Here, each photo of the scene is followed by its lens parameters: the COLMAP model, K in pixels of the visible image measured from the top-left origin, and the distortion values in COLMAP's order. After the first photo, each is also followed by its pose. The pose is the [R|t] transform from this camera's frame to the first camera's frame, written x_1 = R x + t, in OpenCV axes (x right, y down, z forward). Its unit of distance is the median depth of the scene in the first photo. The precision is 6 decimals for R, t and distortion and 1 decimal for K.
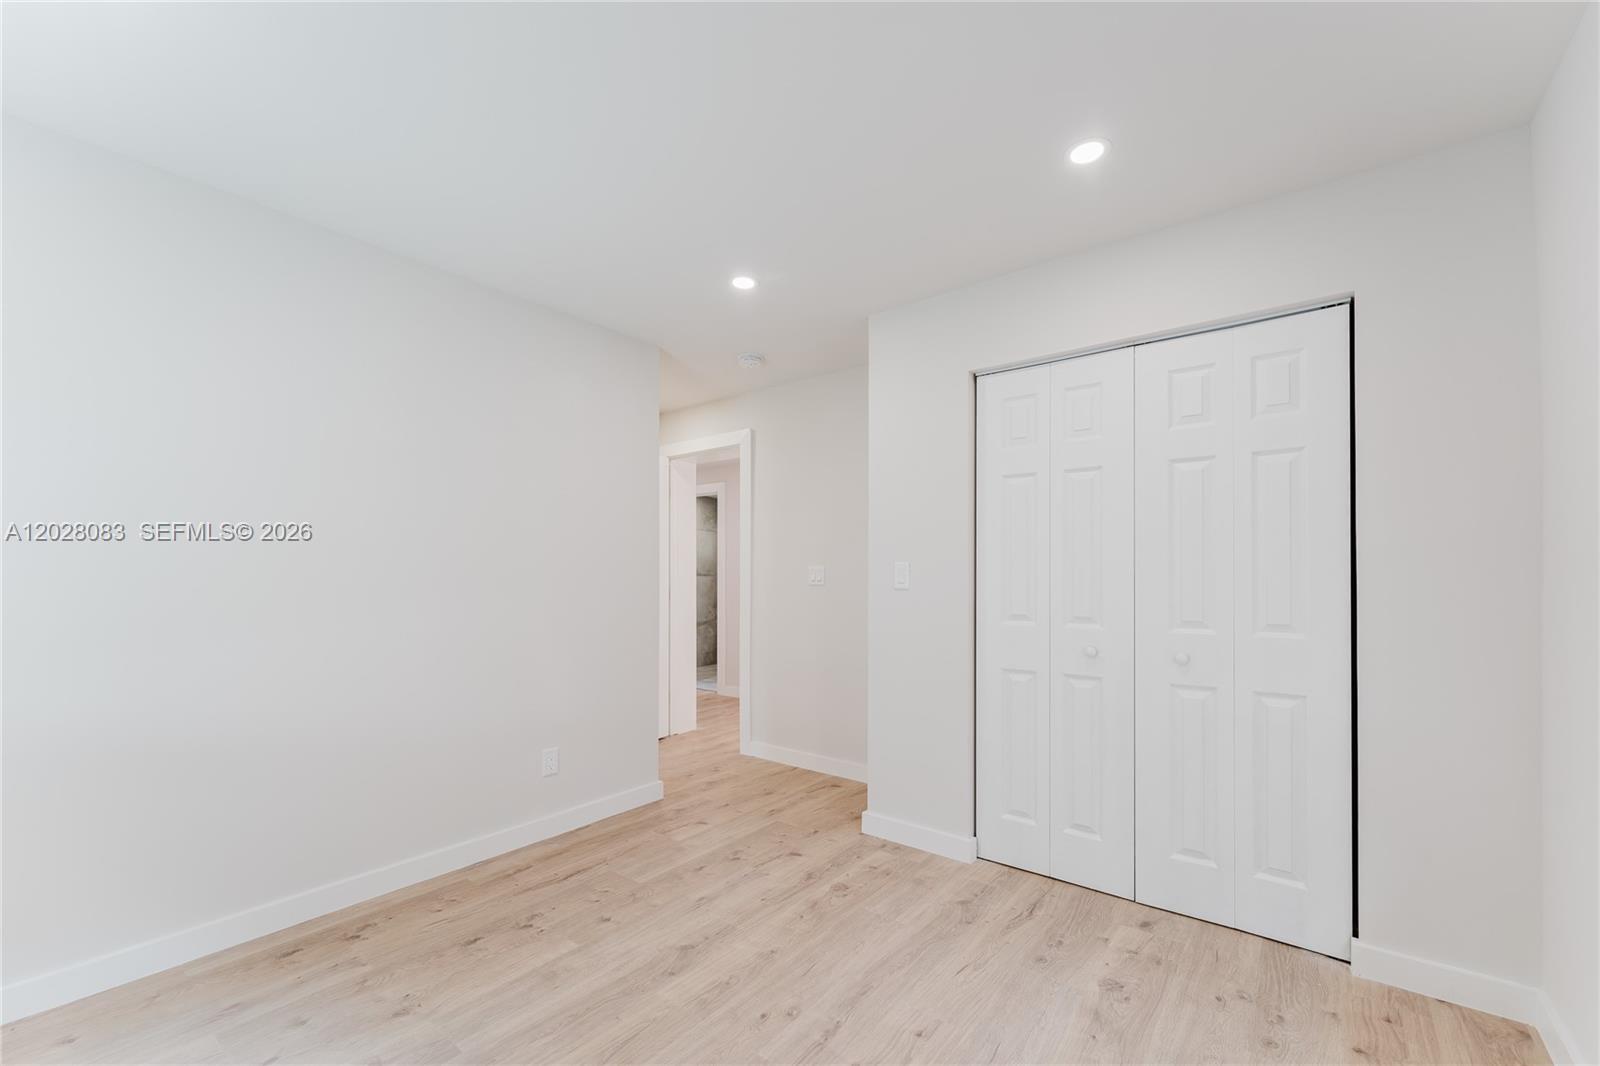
lens RADIAL K [[664.8, 0, 832.1], [0, 664.8, 570.1], [0, 0, 1]] dist [-0.004774, -0.000248]
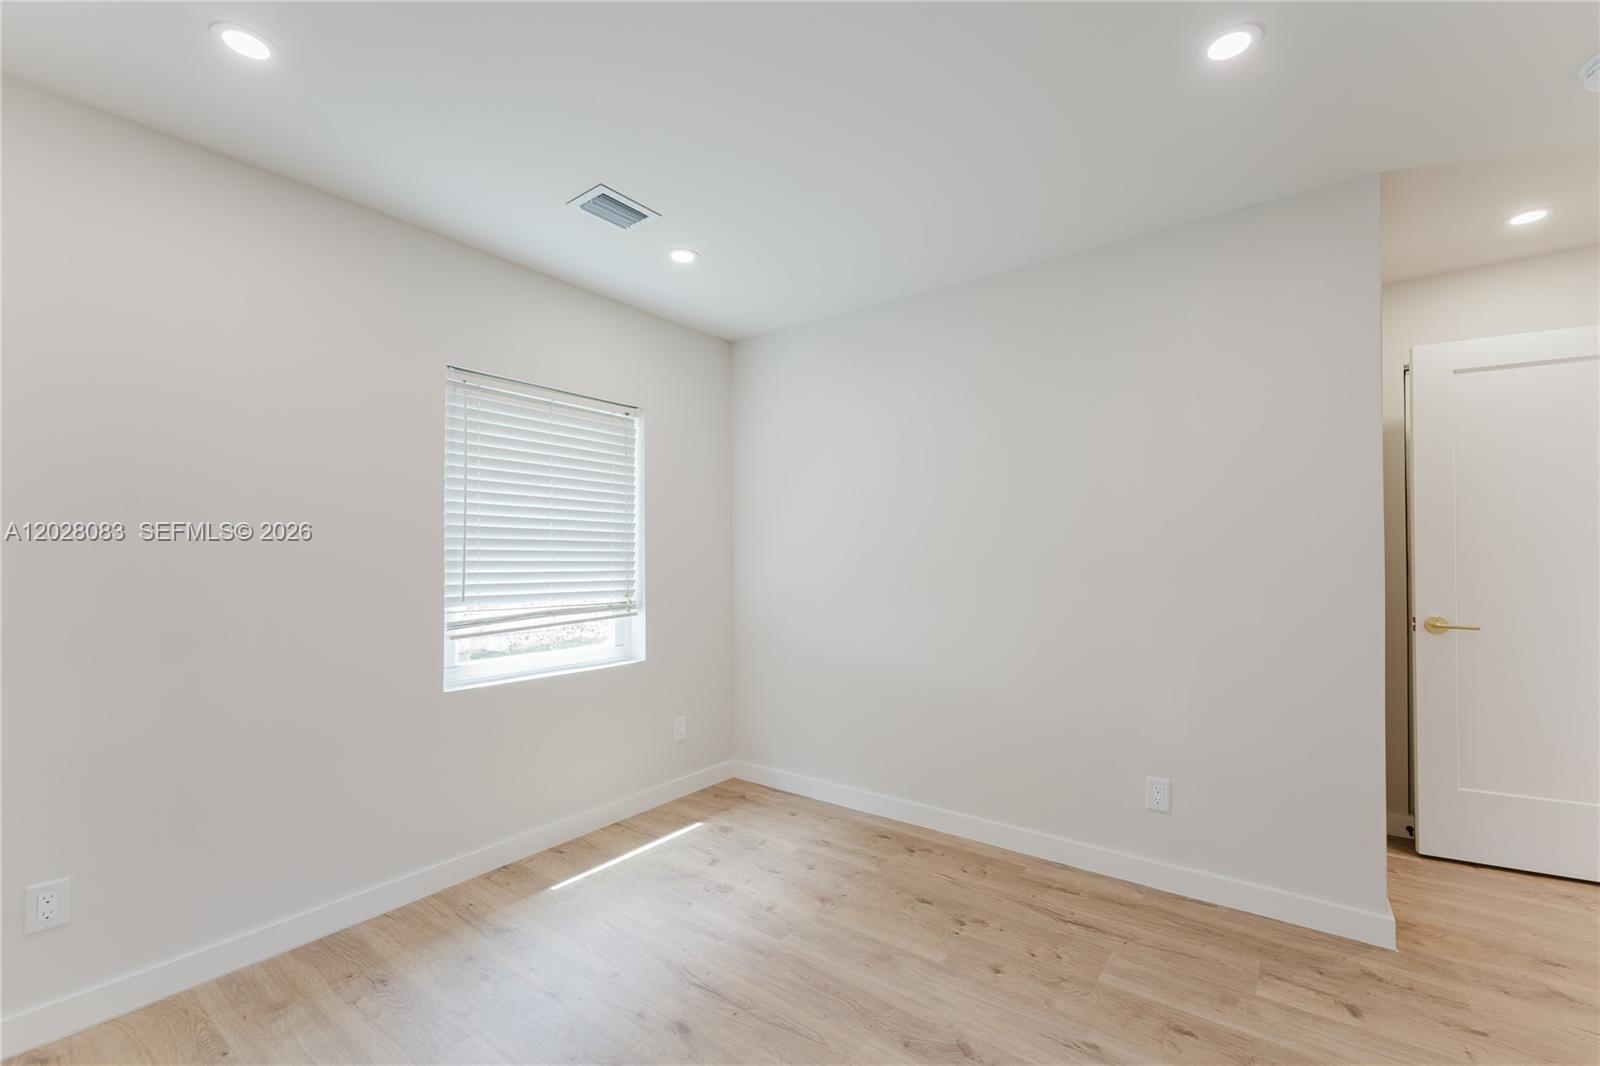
lens RADIAL K [[664.8, 0, 788.1], [0, 664.8, 559.0], [0, 0, 1]] dist [-0.004774, -0.000248]
pose [[-0.024436, -0.001598, -0.999700, 0.540728], [0.006477, 0.999977, -0.001756, 0.004764], [0.999680, -0.006518, -0.024426, 0.807082]]
